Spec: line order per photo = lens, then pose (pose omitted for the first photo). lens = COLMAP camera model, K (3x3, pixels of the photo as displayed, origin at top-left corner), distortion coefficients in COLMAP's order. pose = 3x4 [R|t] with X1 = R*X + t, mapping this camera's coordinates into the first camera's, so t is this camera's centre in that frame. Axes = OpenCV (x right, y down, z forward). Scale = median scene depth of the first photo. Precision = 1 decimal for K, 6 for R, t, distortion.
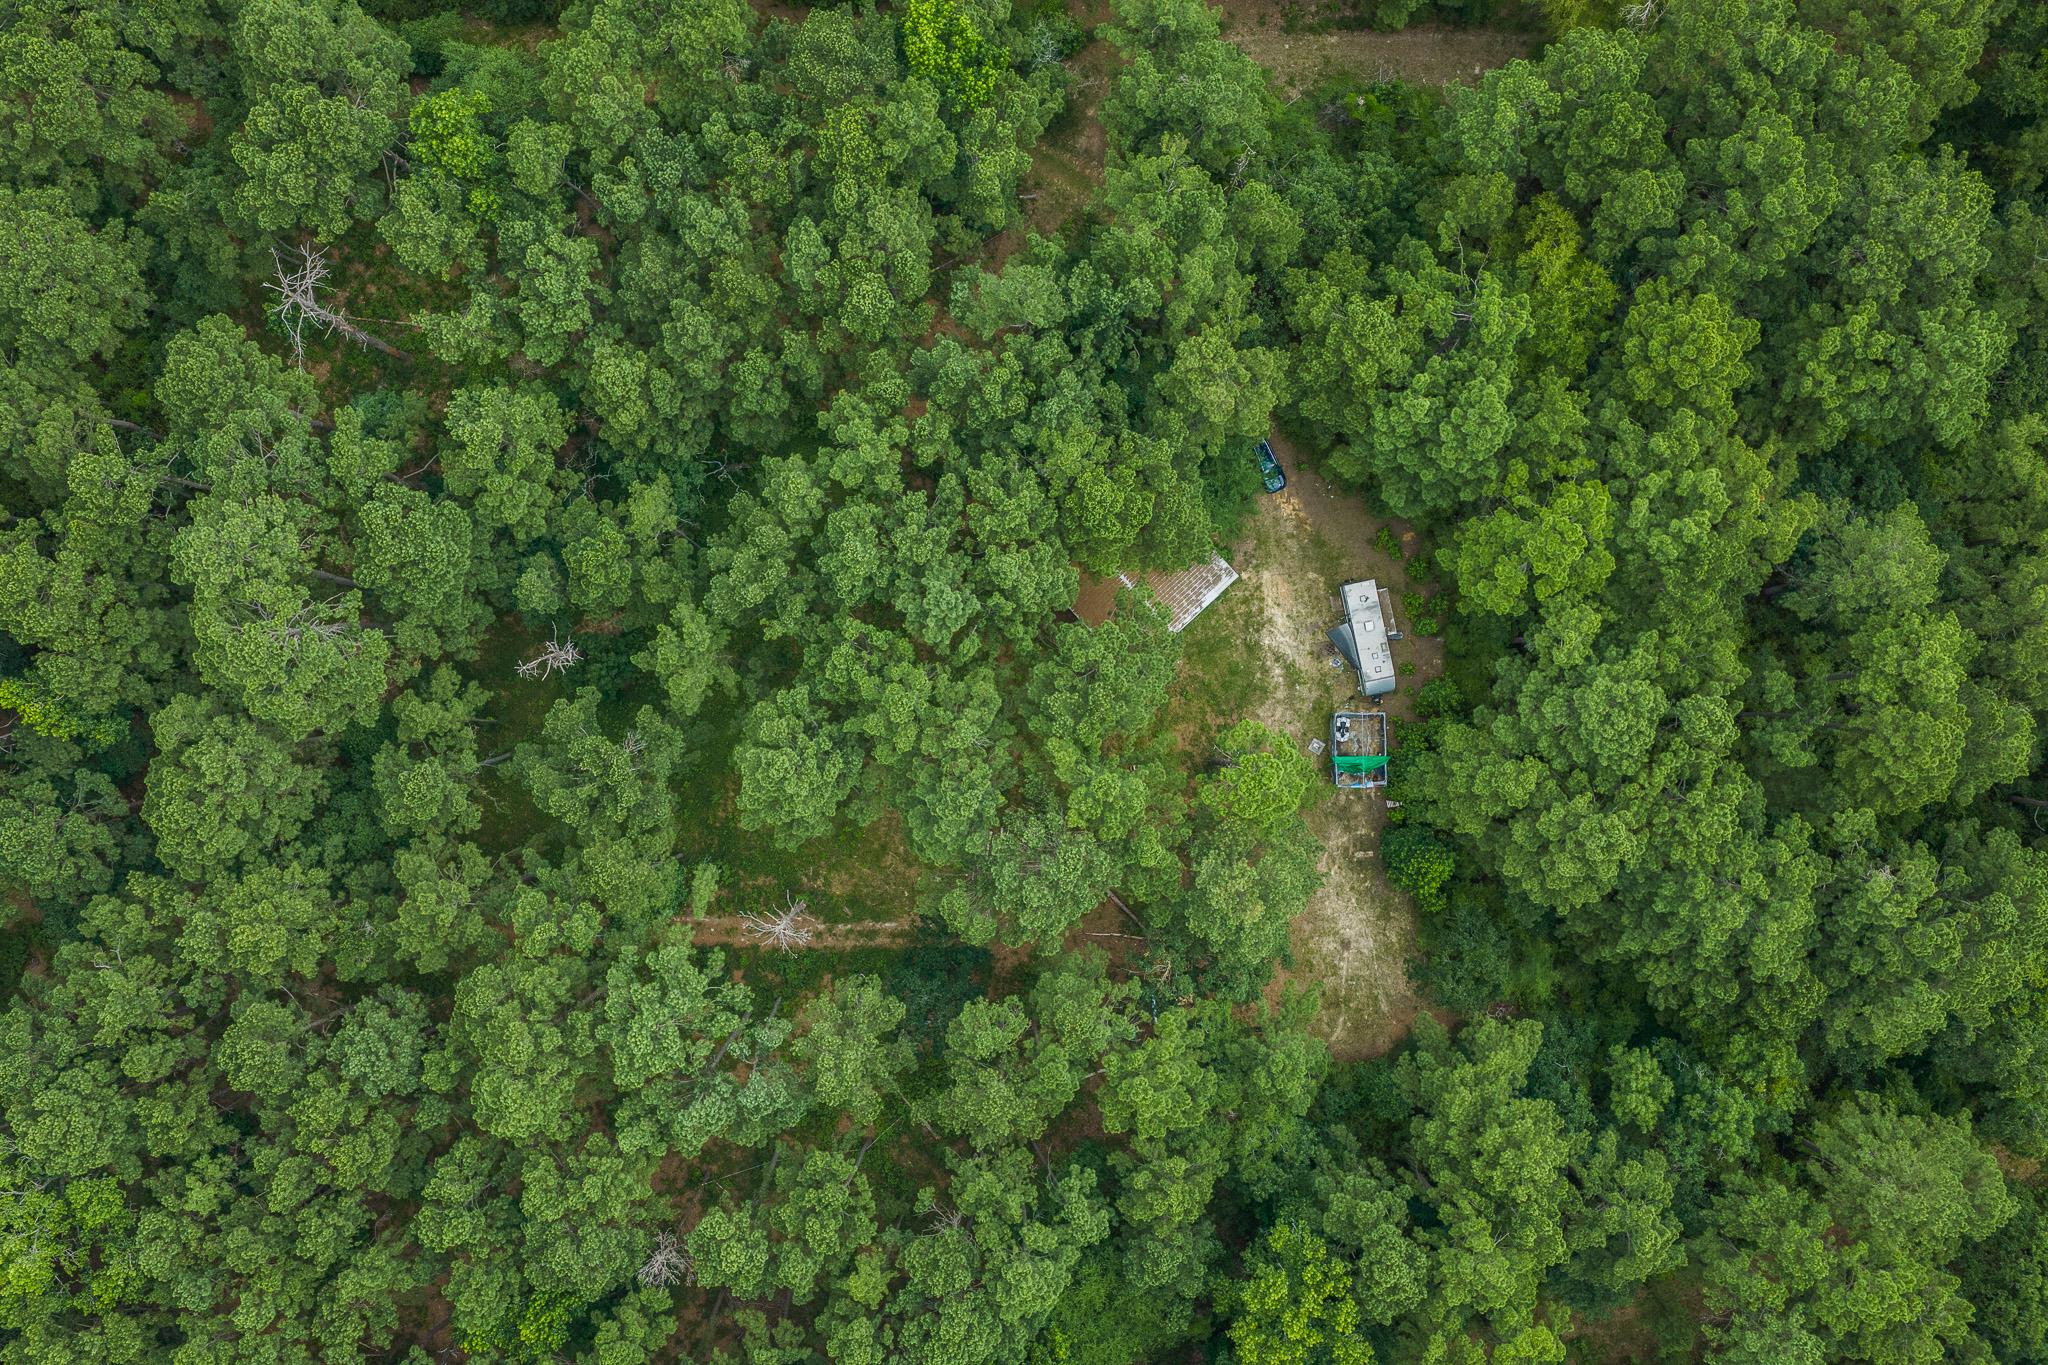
lens RADIAL K [[1649.5, 0, 1025.0], [0, 1649.5, 683.5], [0, 0, 1]] dist [-0.002472, -0.000363]
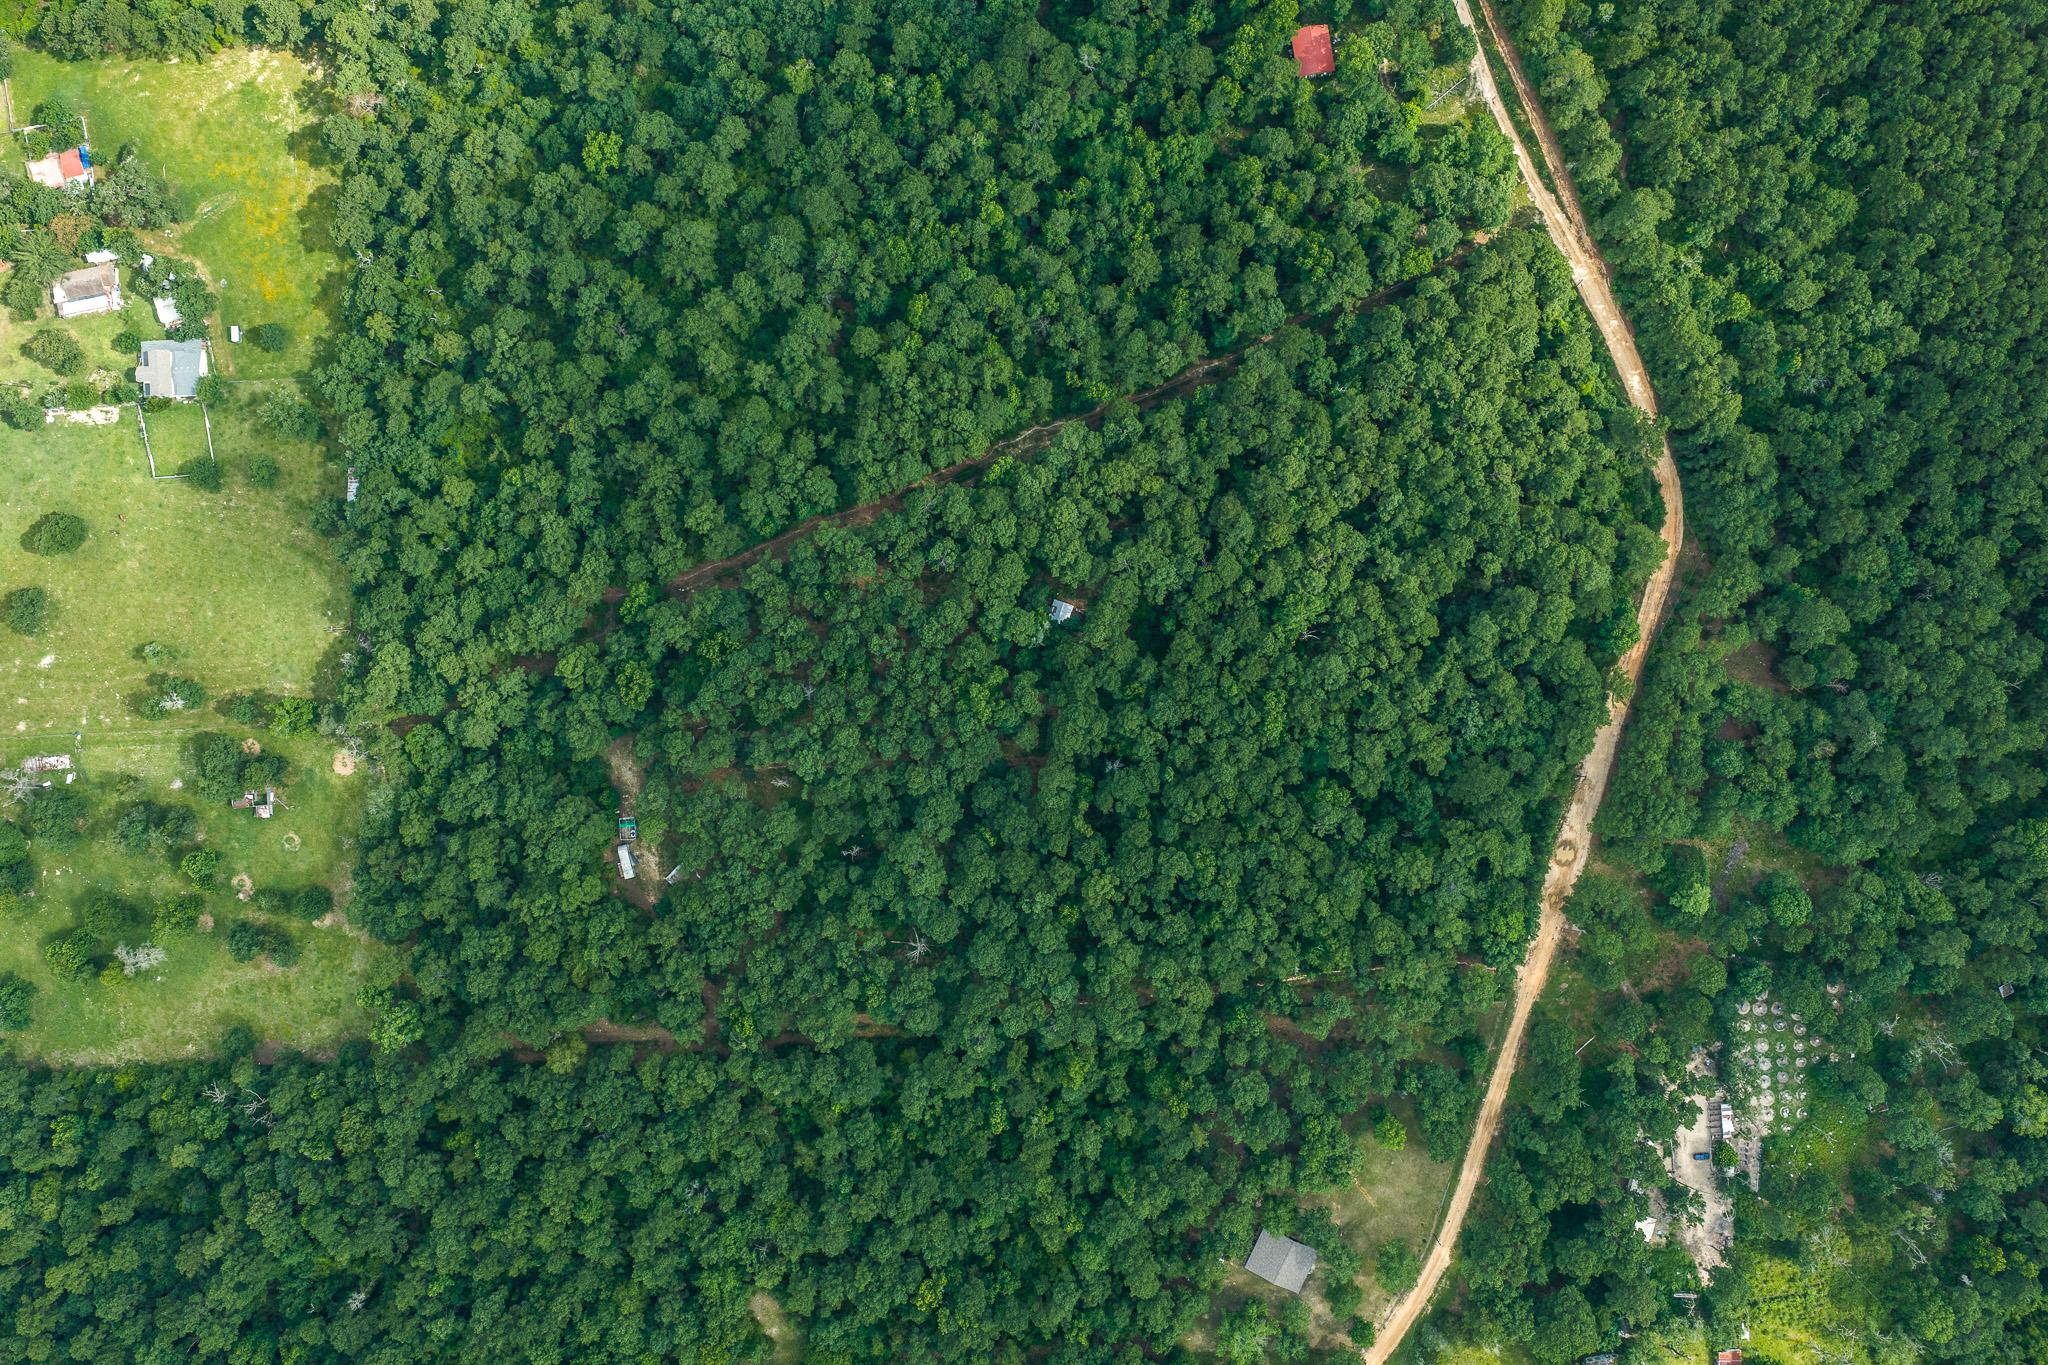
lens RADIAL K [[1649.5, 0, 1025.1], [0, 1649.5, 684.0], [0, 0, 1]] dist [-0.002472, -0.000363]
pose [[-0.999554, 0.028483, -0.009003, -0.659288], [-0.028143, -0.998960, -0.035859, 0.484089], [-0.010015, -0.035590, 0.999316, -2.657397]]
